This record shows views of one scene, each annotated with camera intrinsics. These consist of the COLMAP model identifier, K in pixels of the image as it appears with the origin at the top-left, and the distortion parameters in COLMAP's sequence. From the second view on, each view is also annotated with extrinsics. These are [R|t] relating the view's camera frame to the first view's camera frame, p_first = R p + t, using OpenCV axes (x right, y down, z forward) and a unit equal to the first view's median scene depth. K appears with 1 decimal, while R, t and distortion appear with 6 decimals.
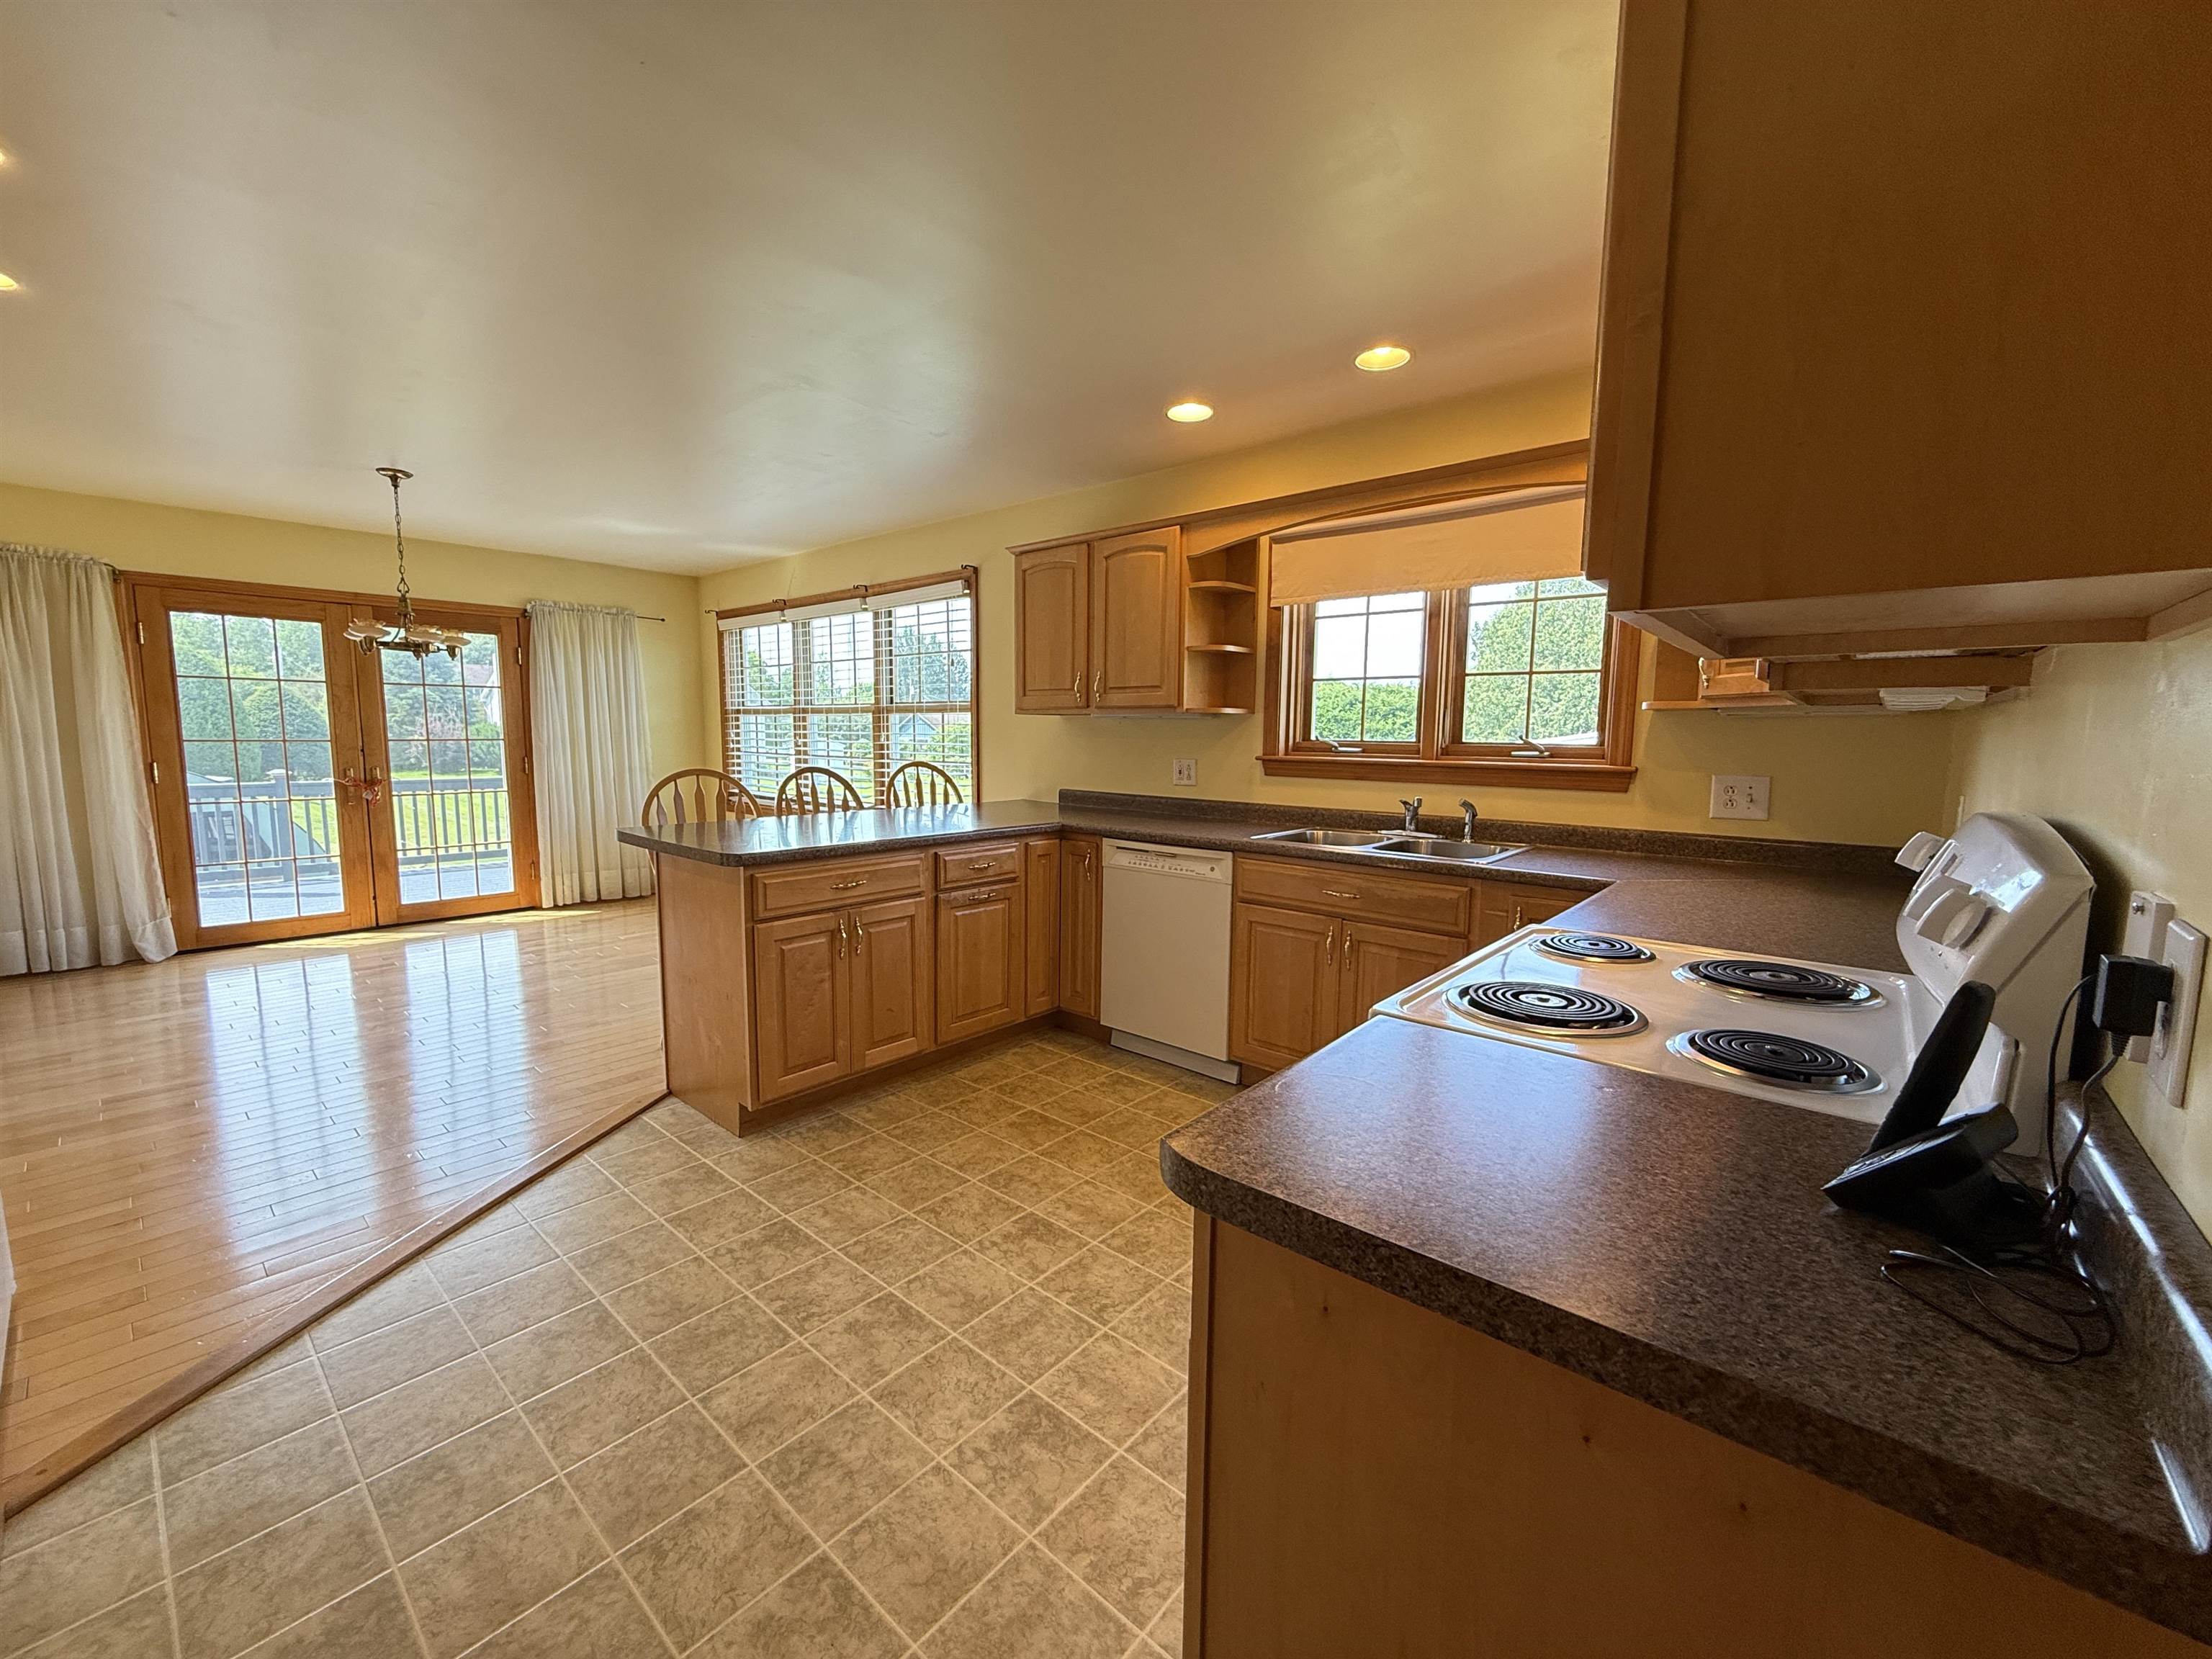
lens RADIAL K [[883.5, 0, 1095.9], [0, 883.5, 828.3], [0, 0, 1]] dist [-0.002663, 0.000039]
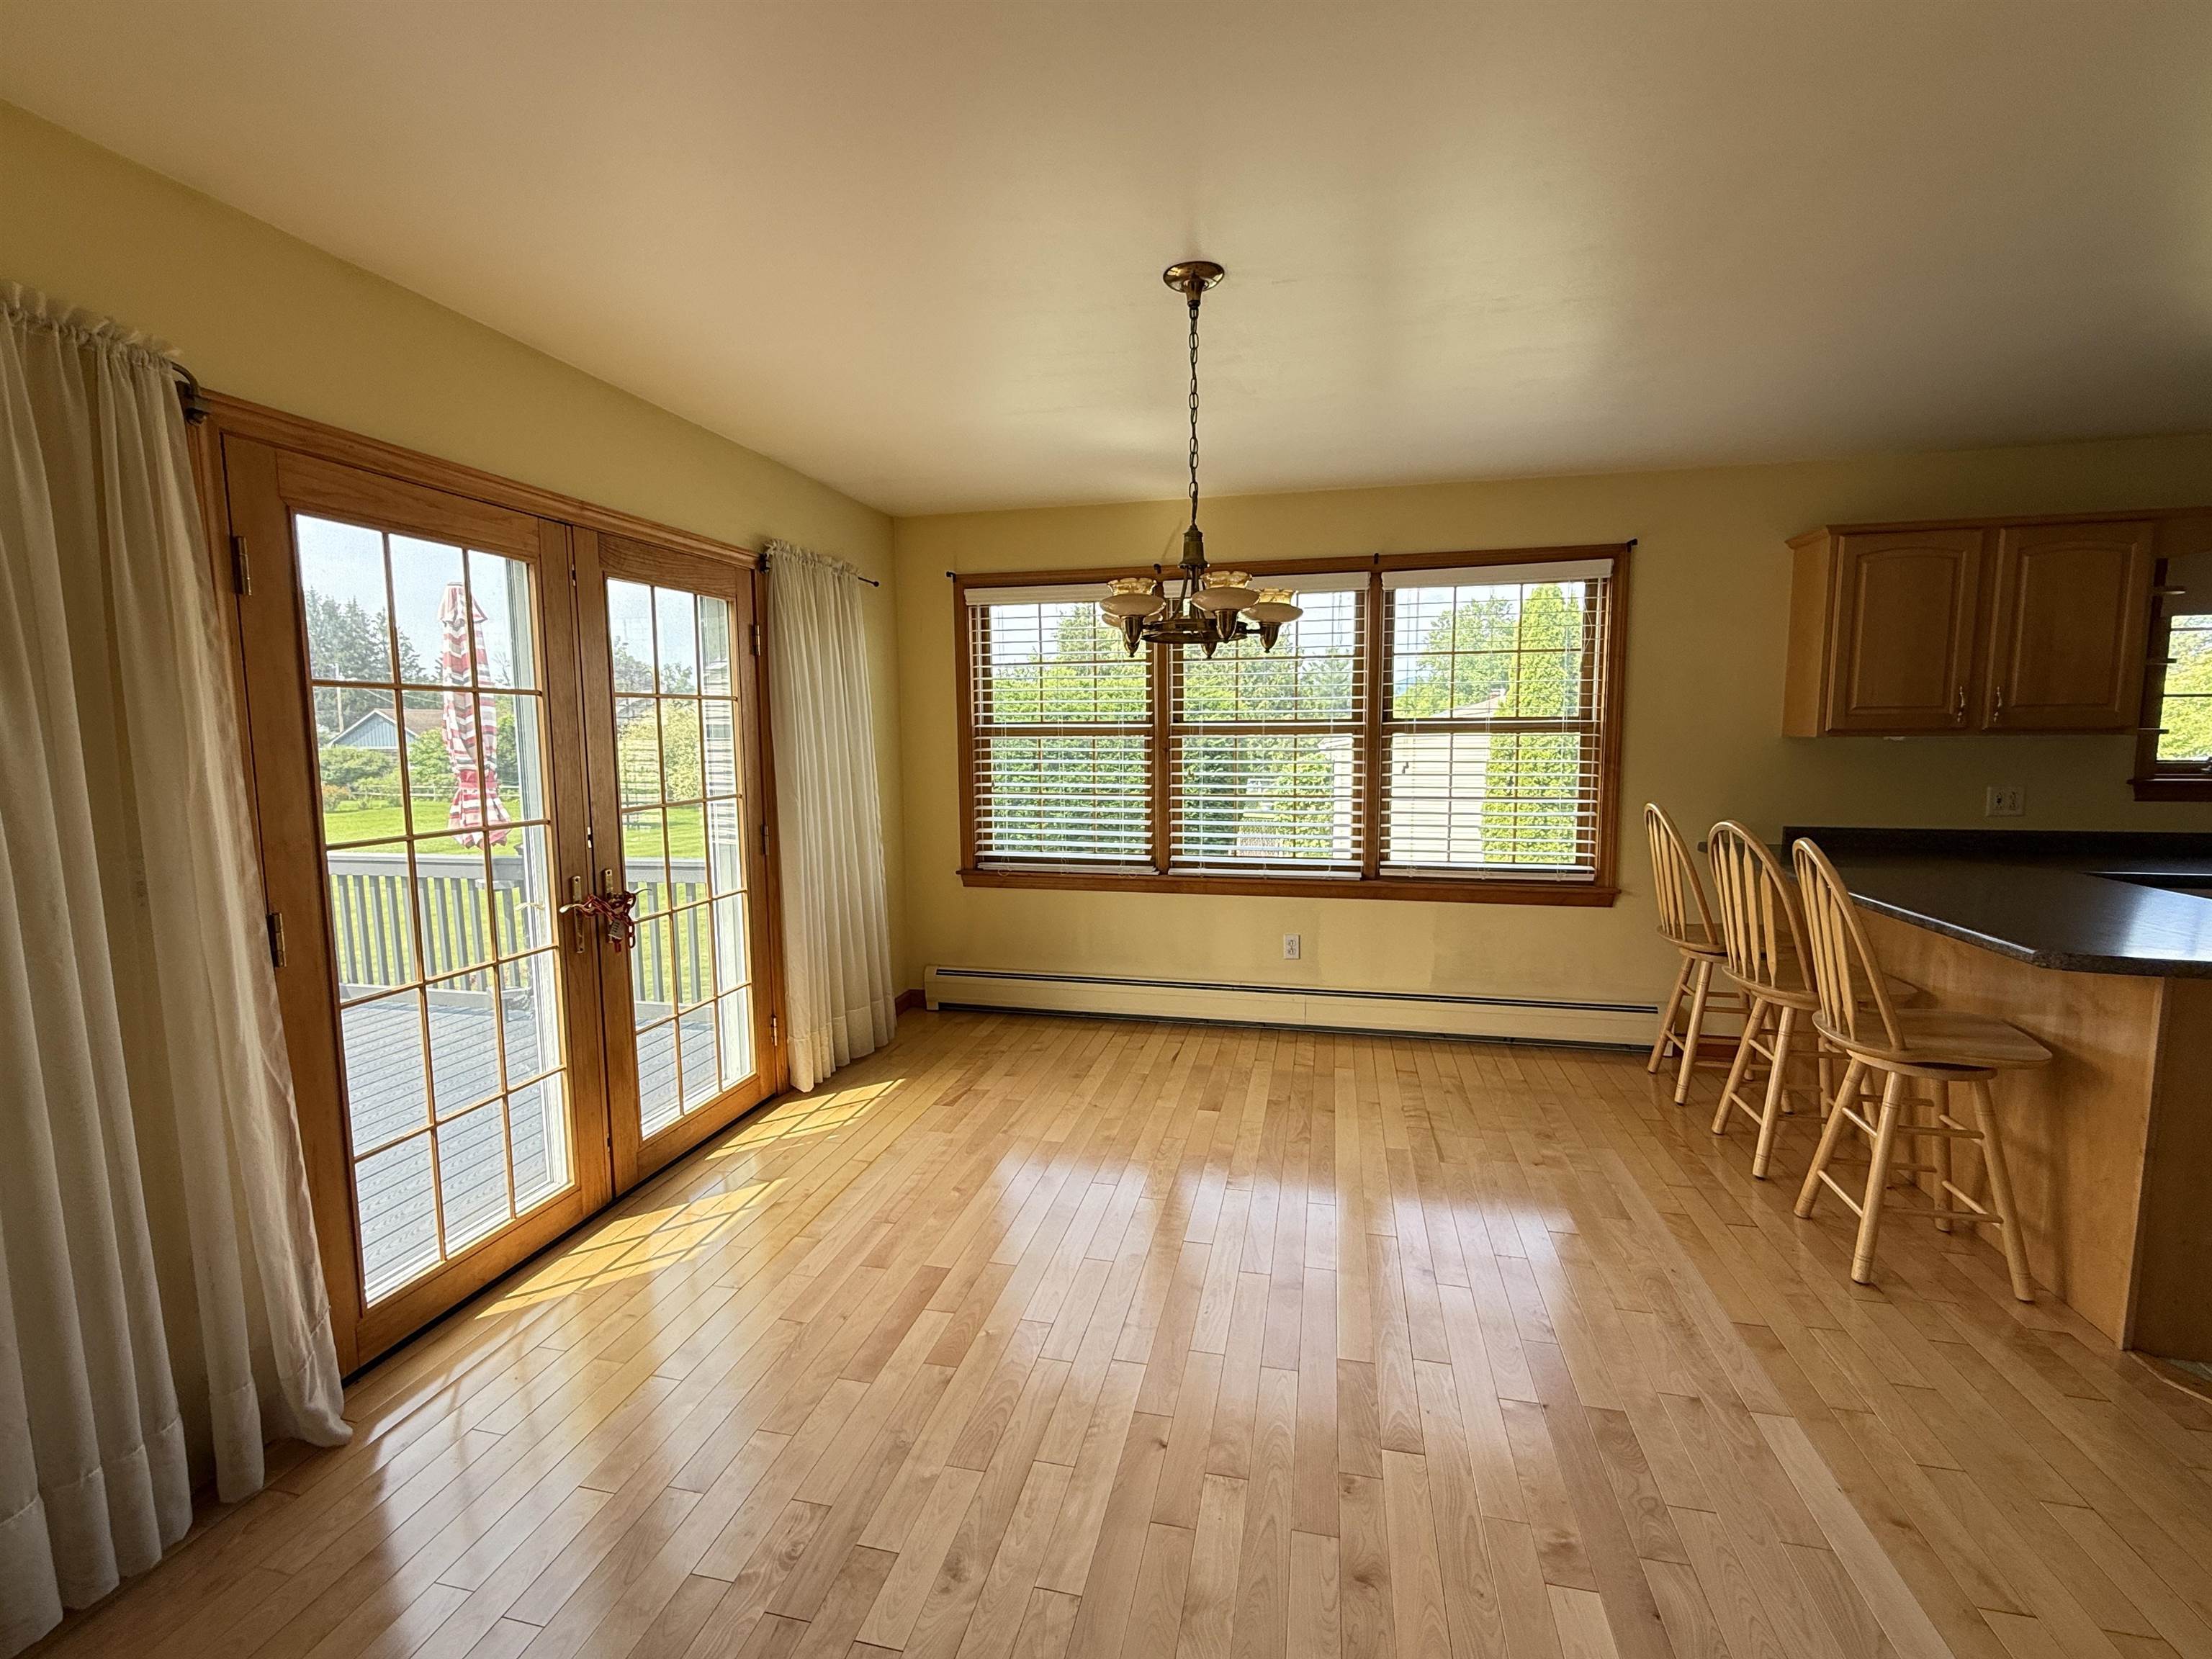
lens RADIAL K [[981.2, 0, 1097.0], [0, 981.2, 828.4], [0, 0, 1]] dist [-0.000009, -0.000105]
pose [[0.886213, -0.066026, 0.458548, -1.253606], [0.068386, 0.997593, 0.011476, -0.120375], [-0.458202, 0.021188, 0.888596, 0.612833]]
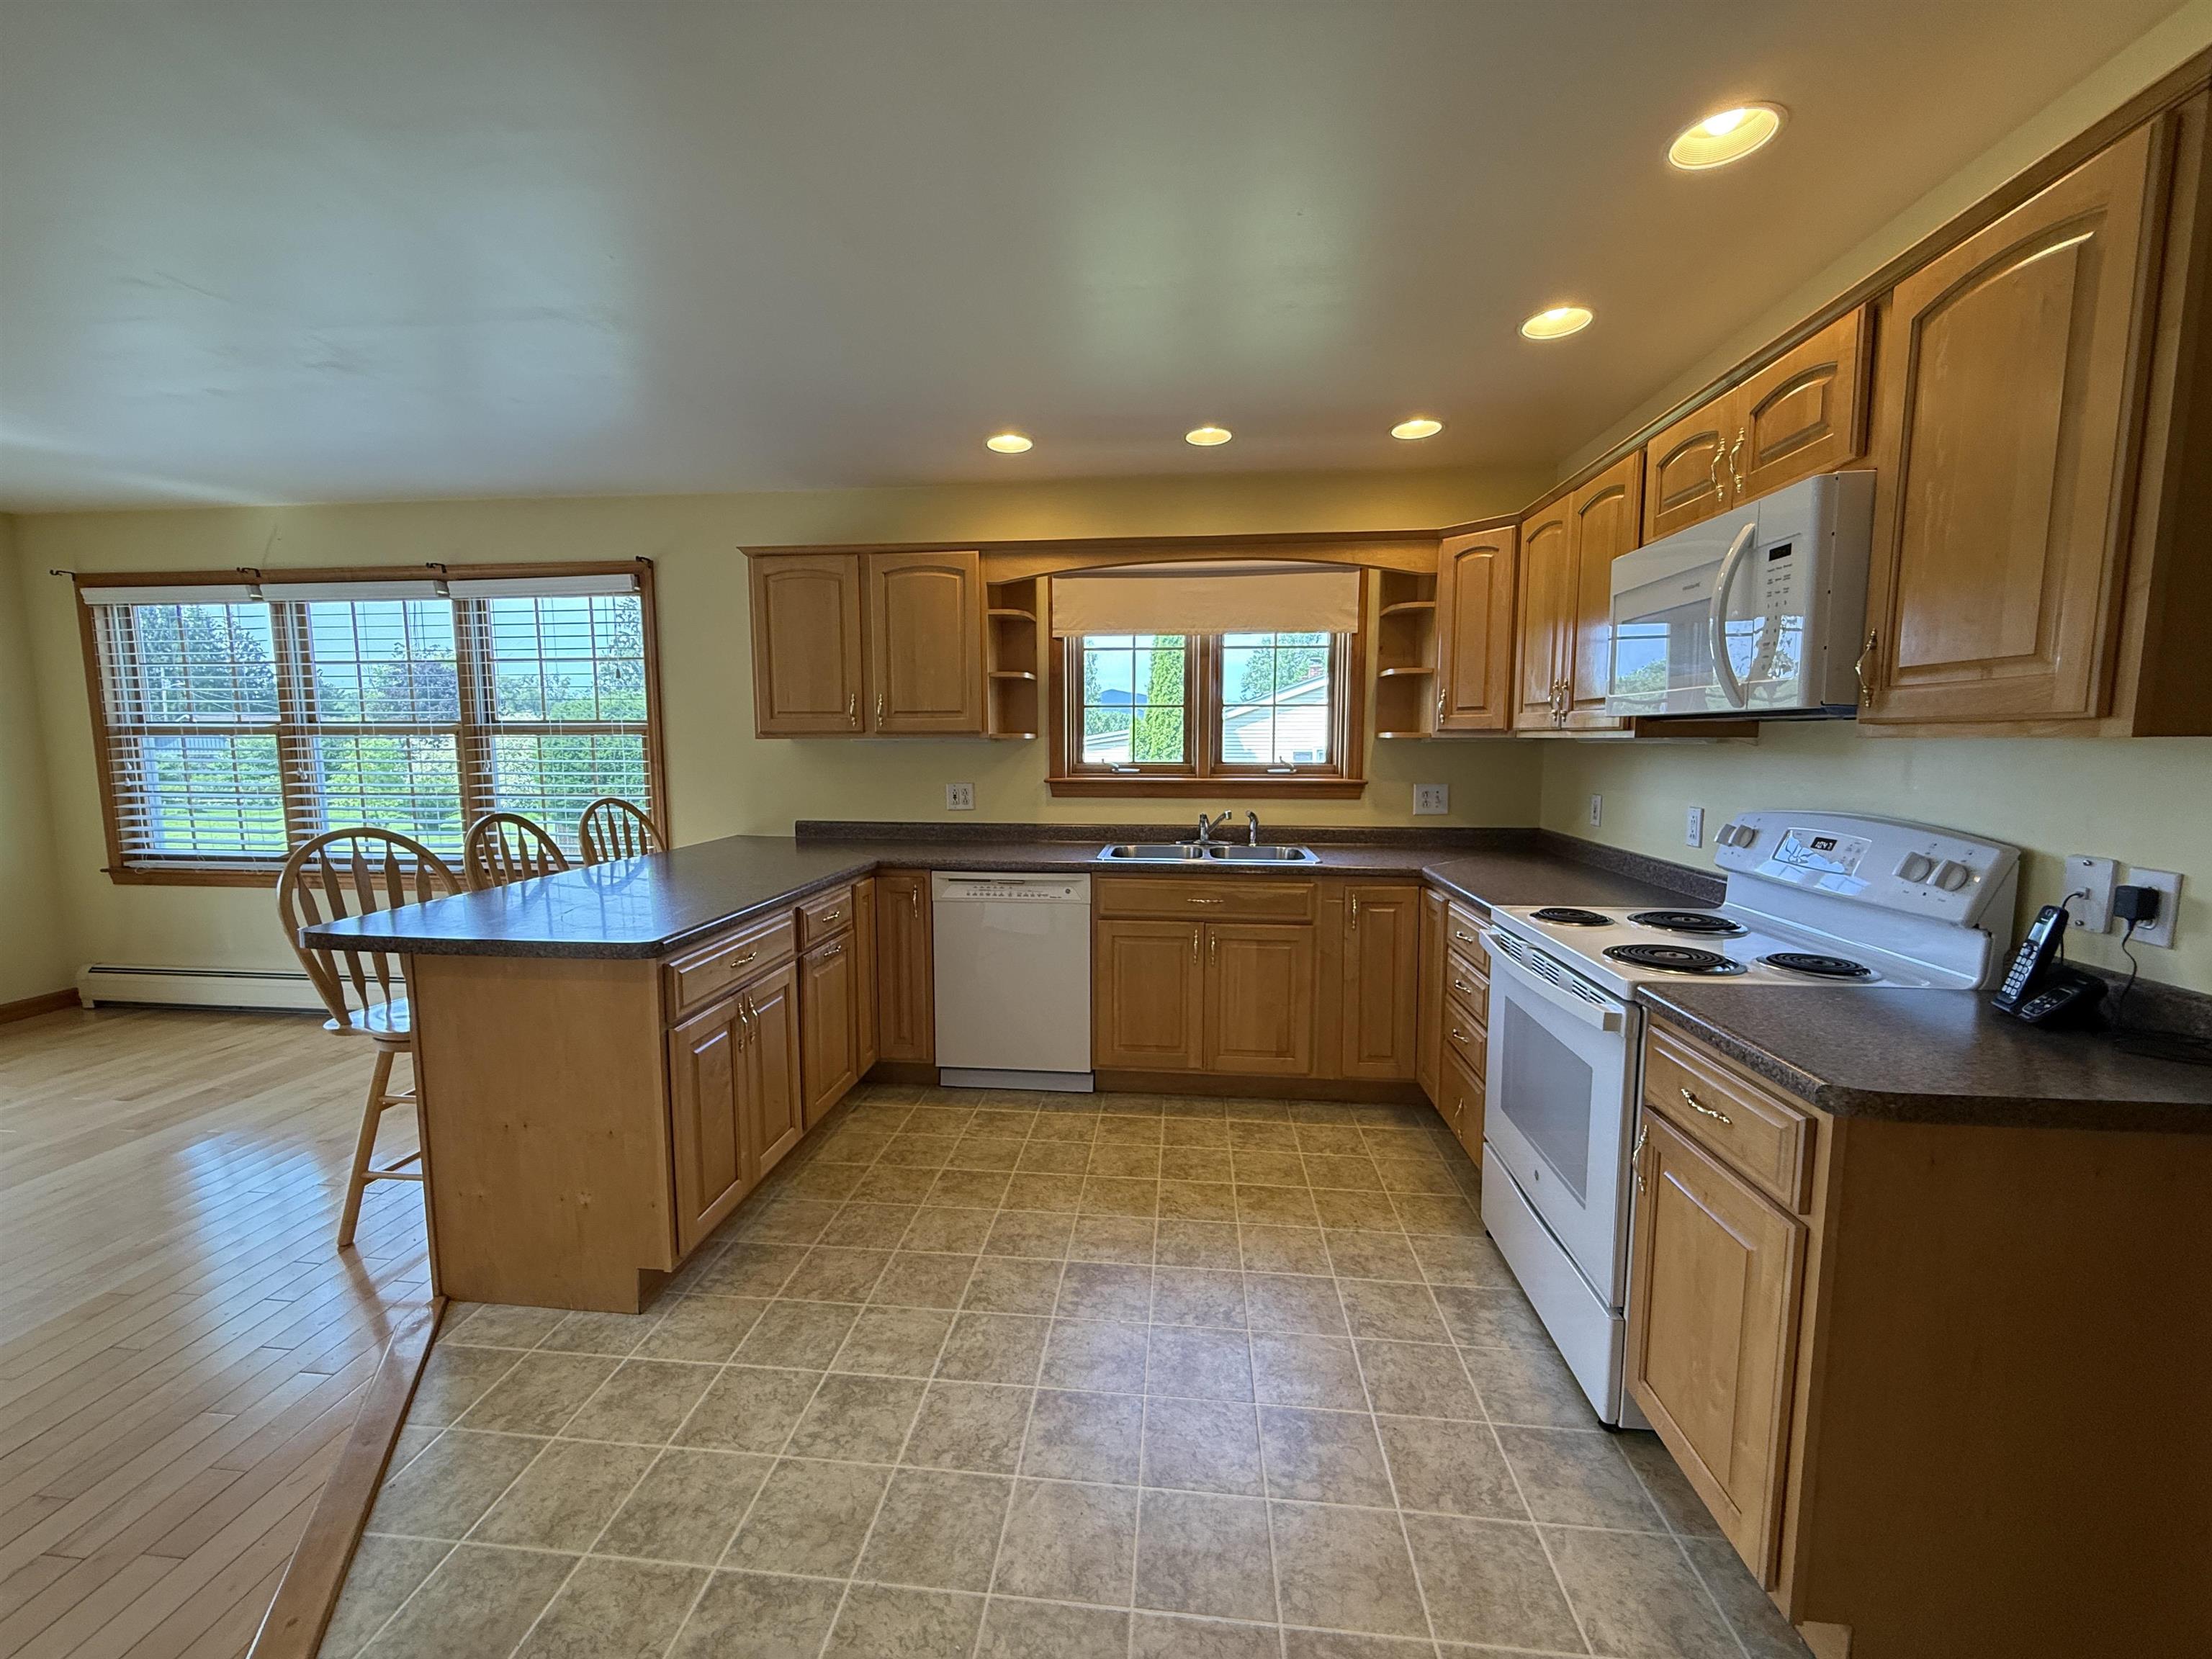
lens RADIAL K [[883.5, 0, 1095.9], [0, 883.5, 828.3], [0, 0, 1]] dist [-0.002663, 0.000039]
pose [[0.816332, -0.069272, 0.573414, -0.379685], [0.071768, 0.997253, 0.018304, -0.039080], [-0.573107, 0.026211, 0.819061, 0.113926]]
